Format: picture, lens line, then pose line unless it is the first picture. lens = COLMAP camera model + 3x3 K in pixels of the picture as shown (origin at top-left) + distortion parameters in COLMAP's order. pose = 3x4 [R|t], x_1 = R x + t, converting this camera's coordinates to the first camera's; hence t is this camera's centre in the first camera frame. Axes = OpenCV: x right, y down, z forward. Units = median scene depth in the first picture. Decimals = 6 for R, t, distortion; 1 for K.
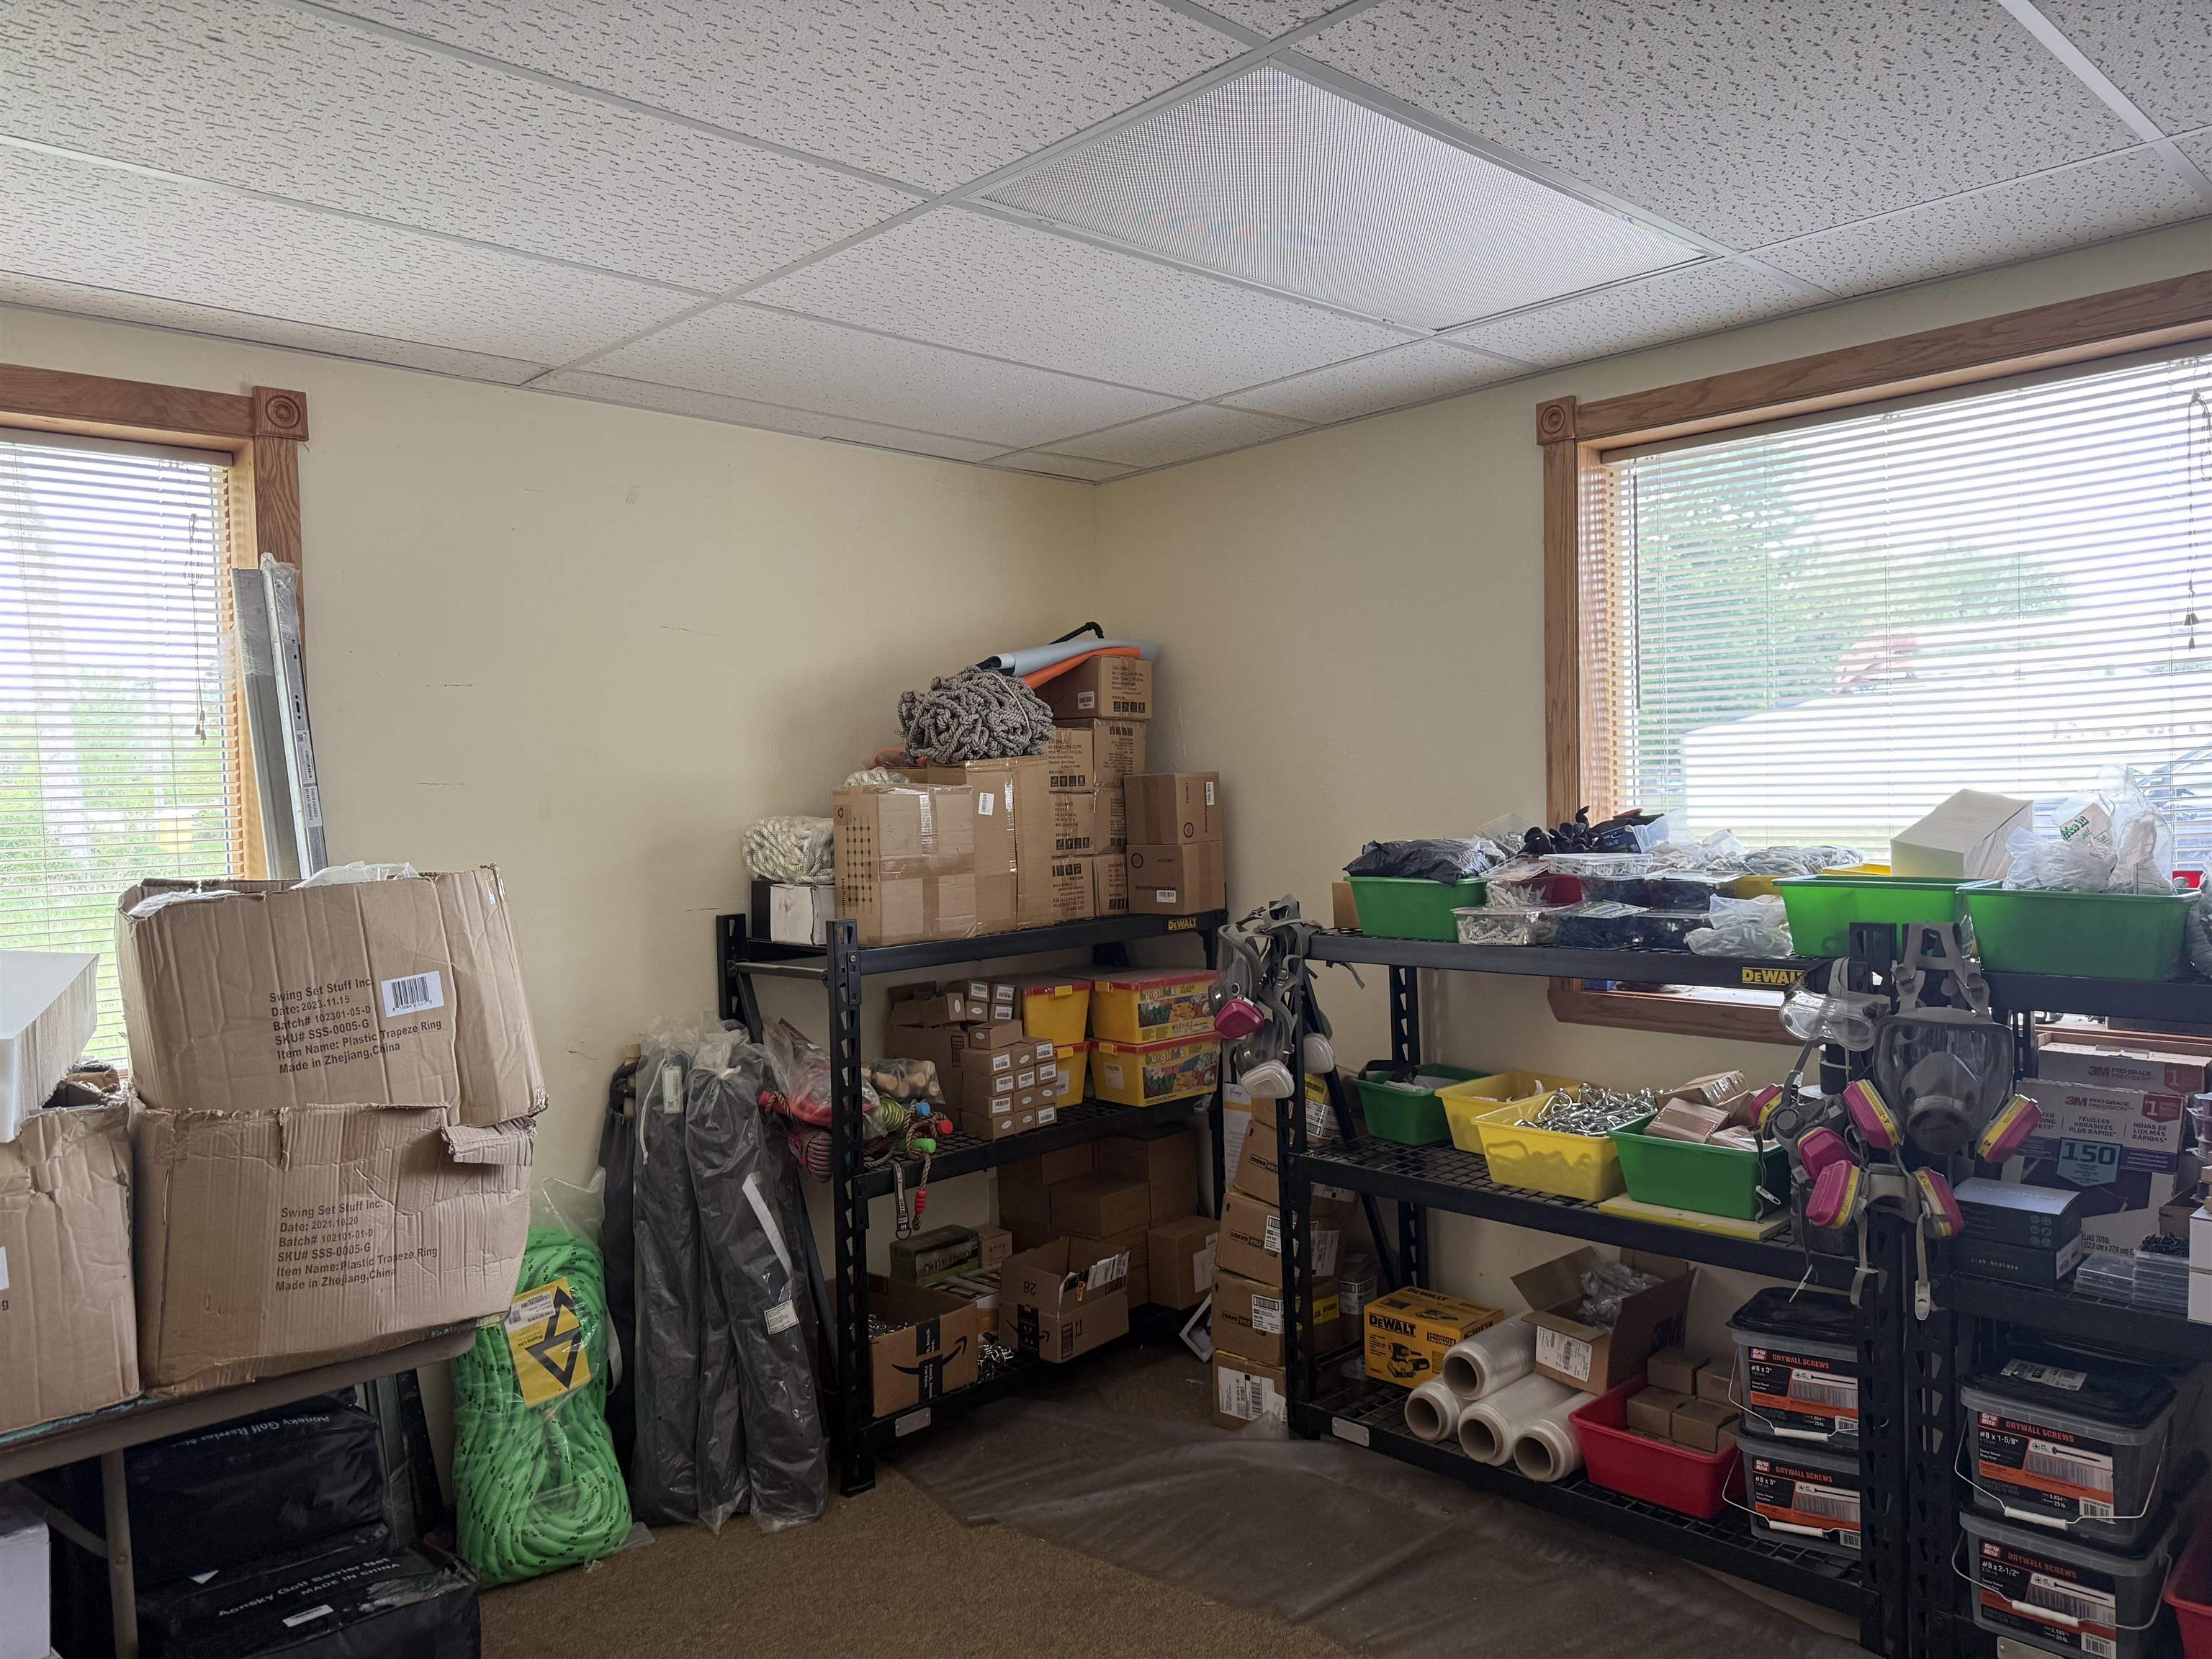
lens RADIAL K [[1548.7, 0, 1064.8], [0, 1548.7, 824.1], [0, 0, 1]] dist [0.071408, -0.087135]
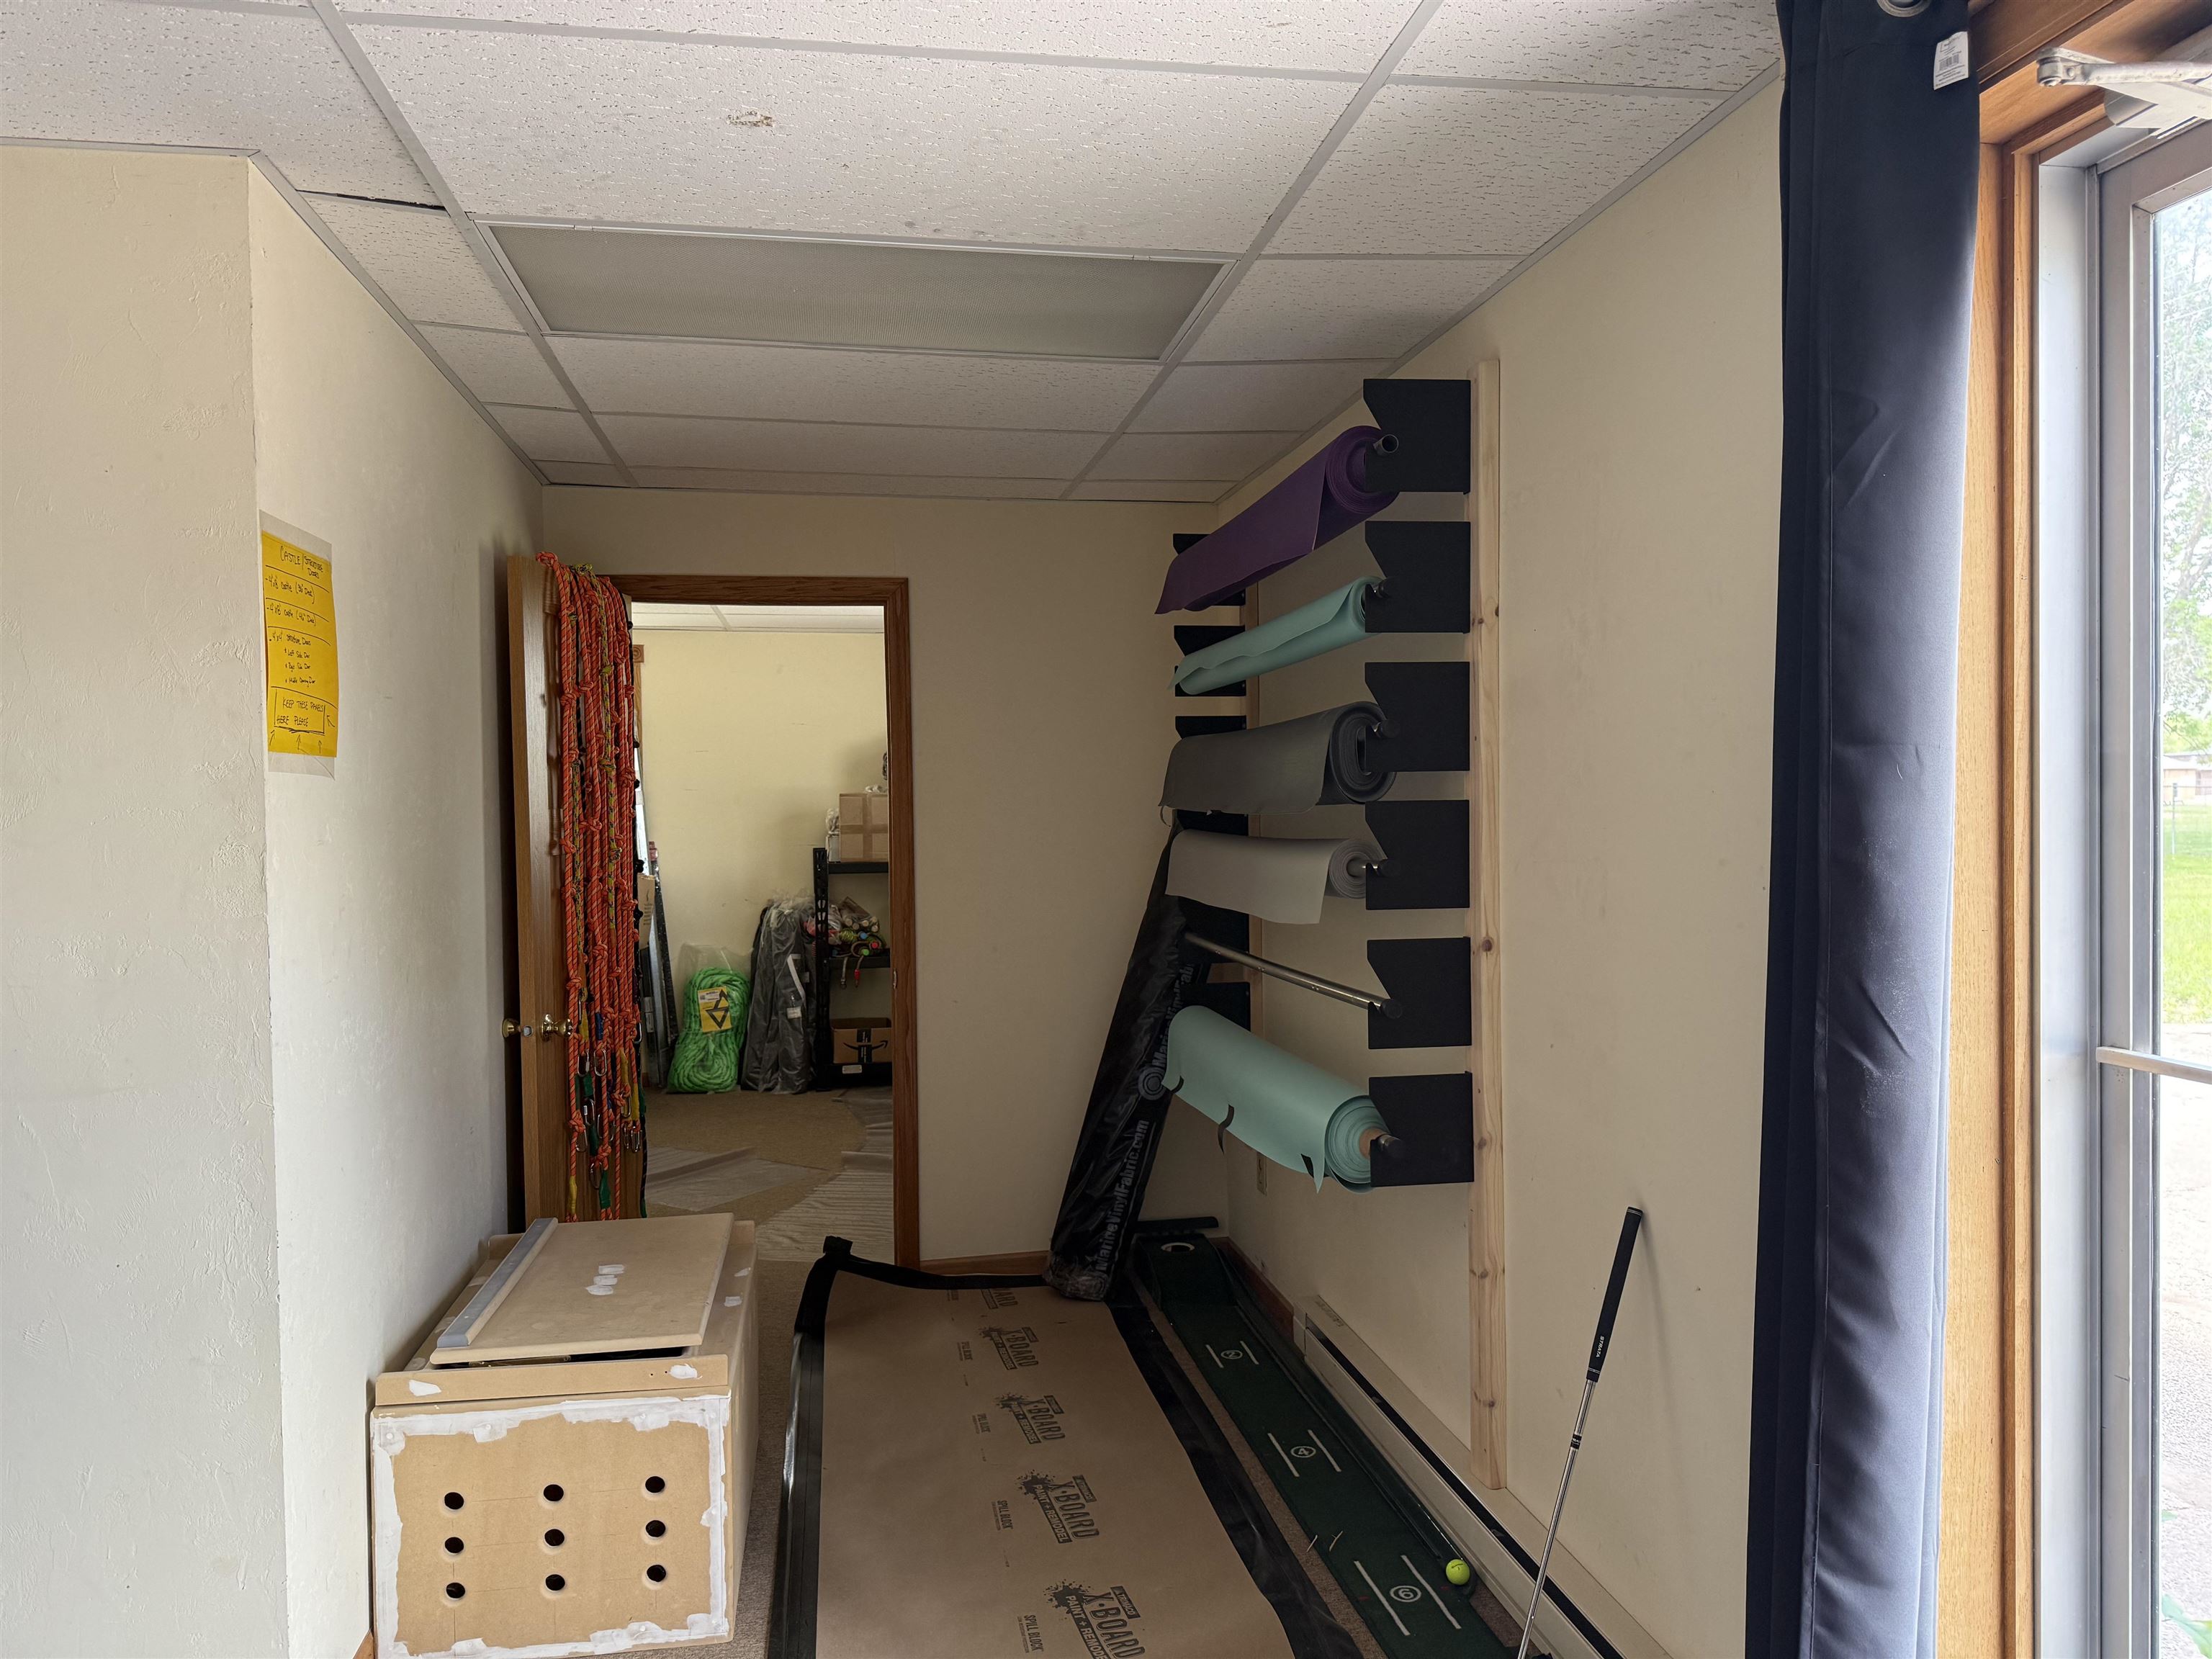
lens RADIAL K [[1548.7, 0, 1109.5], [0, 1548.7, 817.3], [0, 0, 1]] dist [0.071408, -0.087135]
pose [[0.834038, 0.023682, -0.551199, 1.566766], [-0.021854, 0.999712, 0.009884, -0.021716], [0.551274, 0.003803, 0.834315, -0.749341]]
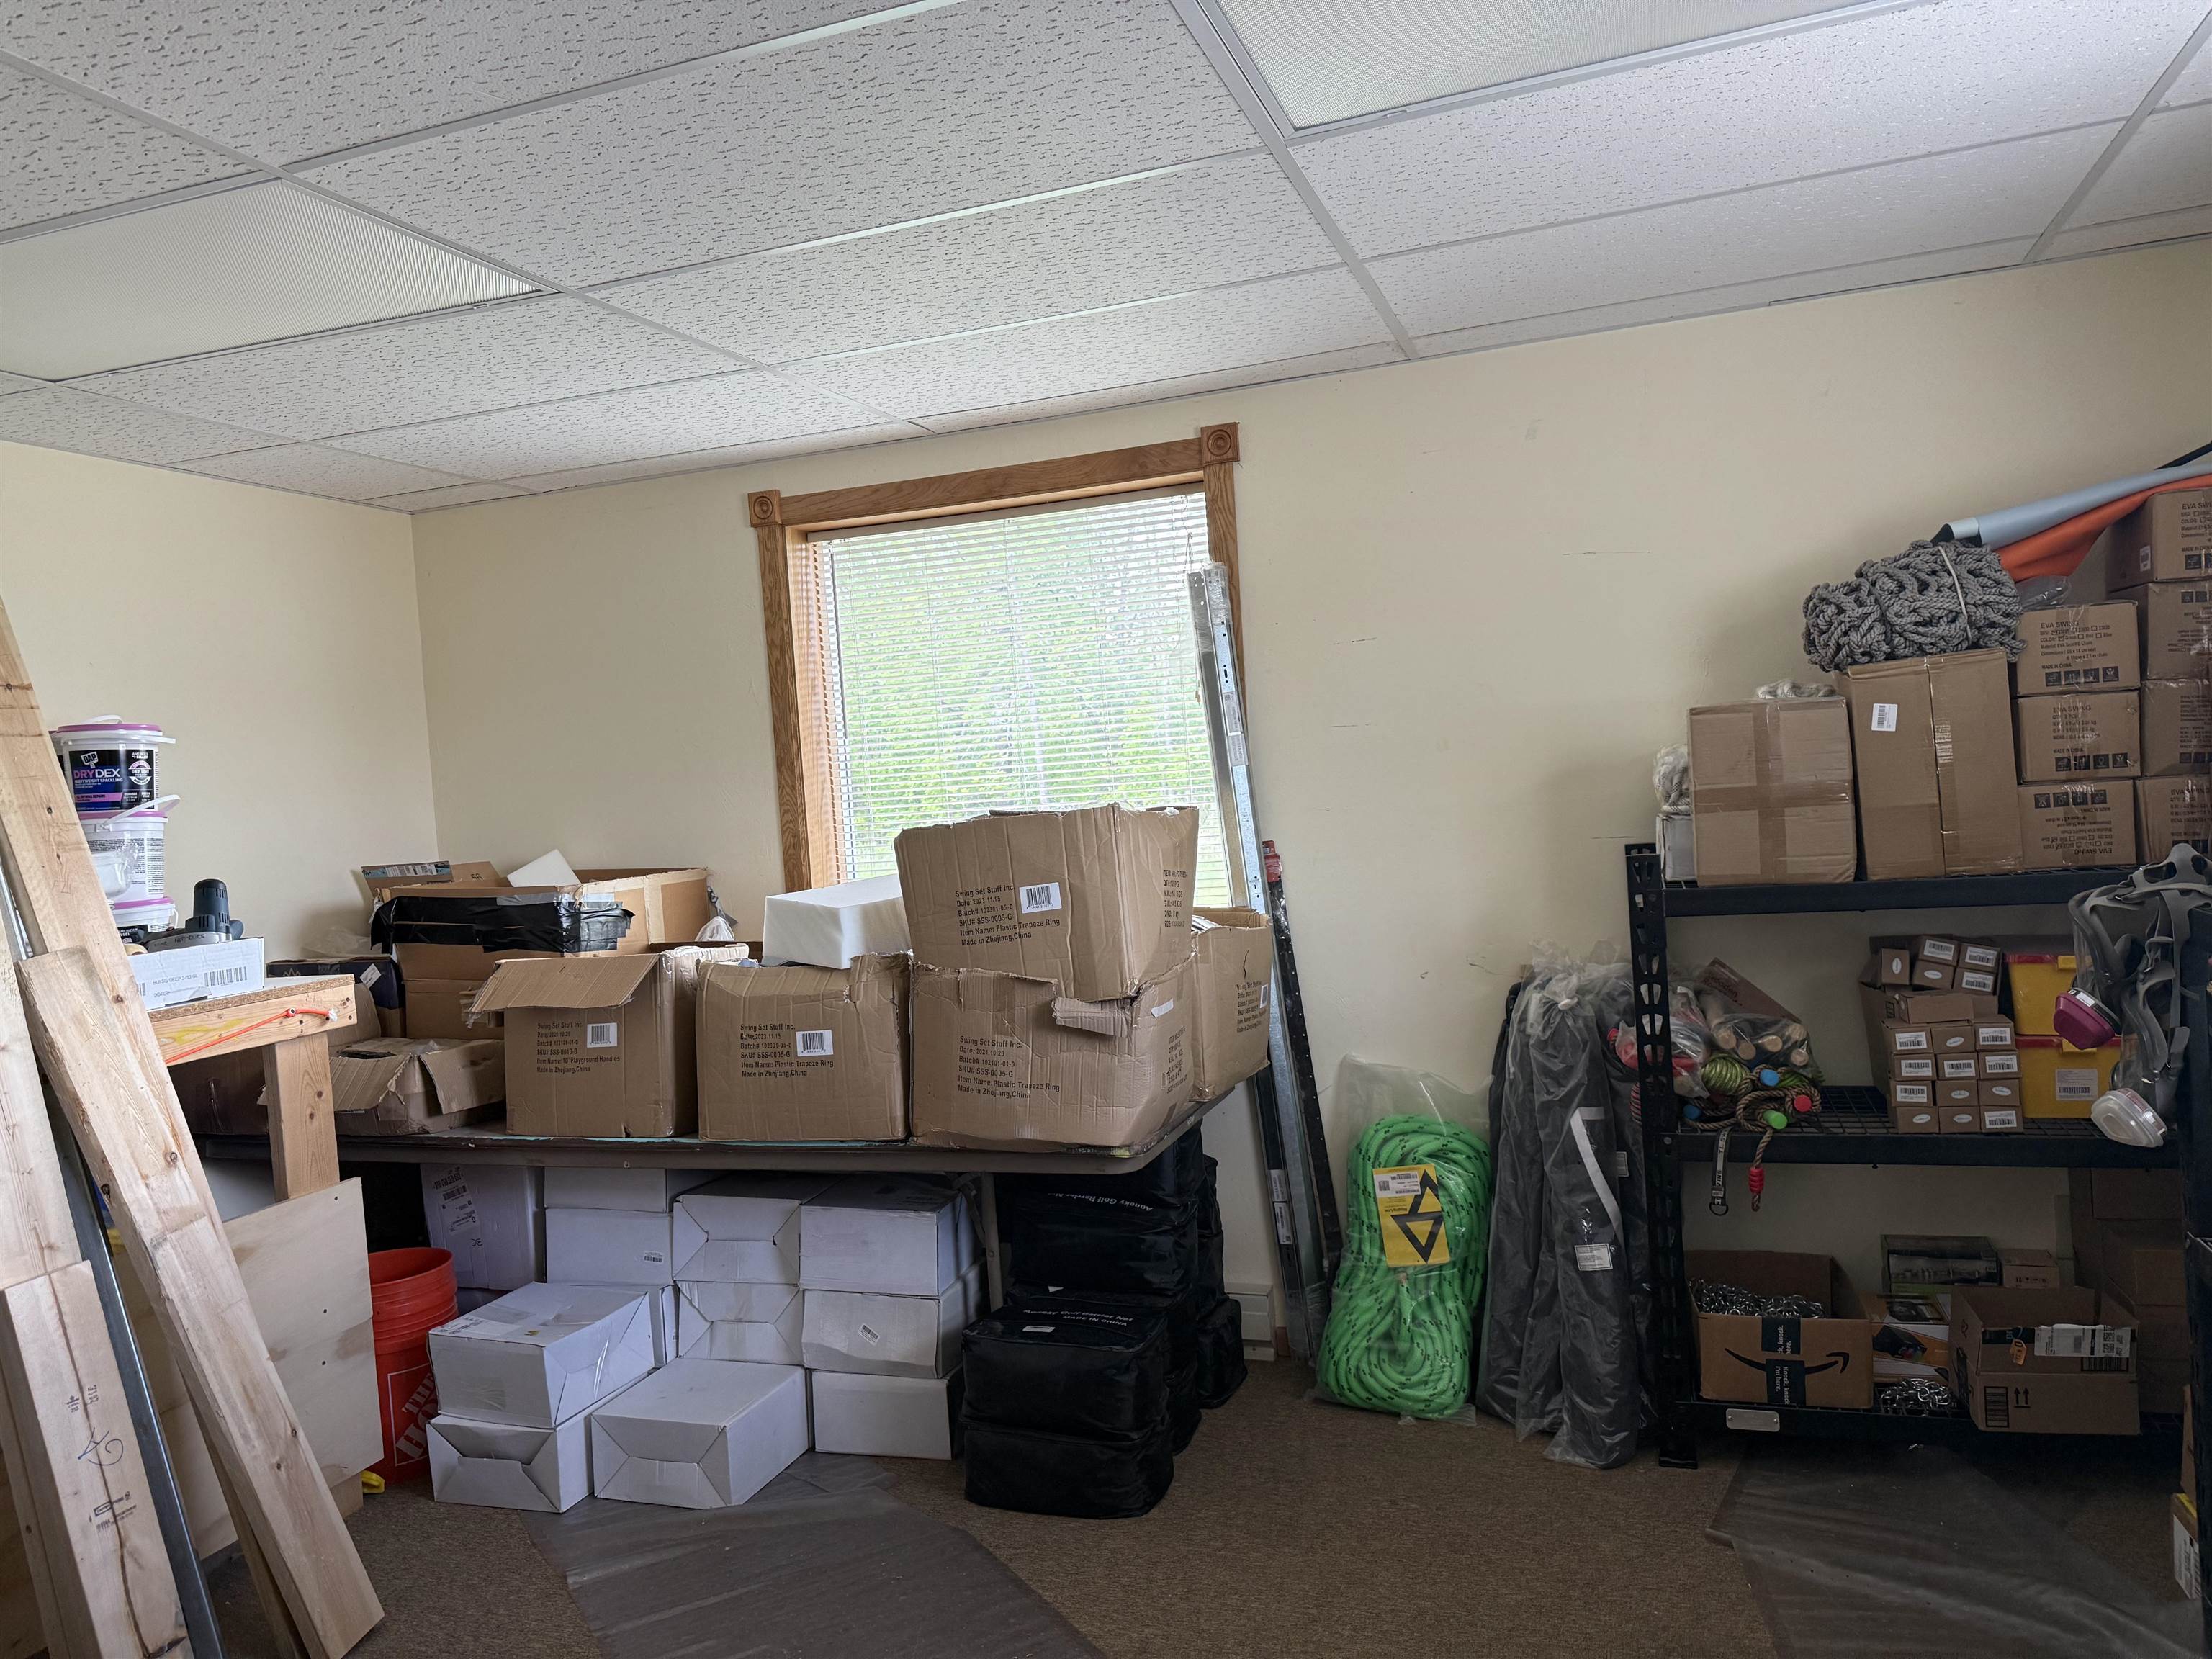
lens RADIAL K [[1548.7, 0, 1115.6], [0, 1548.7, 828.6], [0, 0, 1]] dist [0.071408, -0.087135]
pose [[0.452179, 0.025324, -0.891568, 0.559213], [0.034796, 0.998335, 0.046004, -0.008223], [0.891248, -0.051825, 0.450545, 0.309522]]
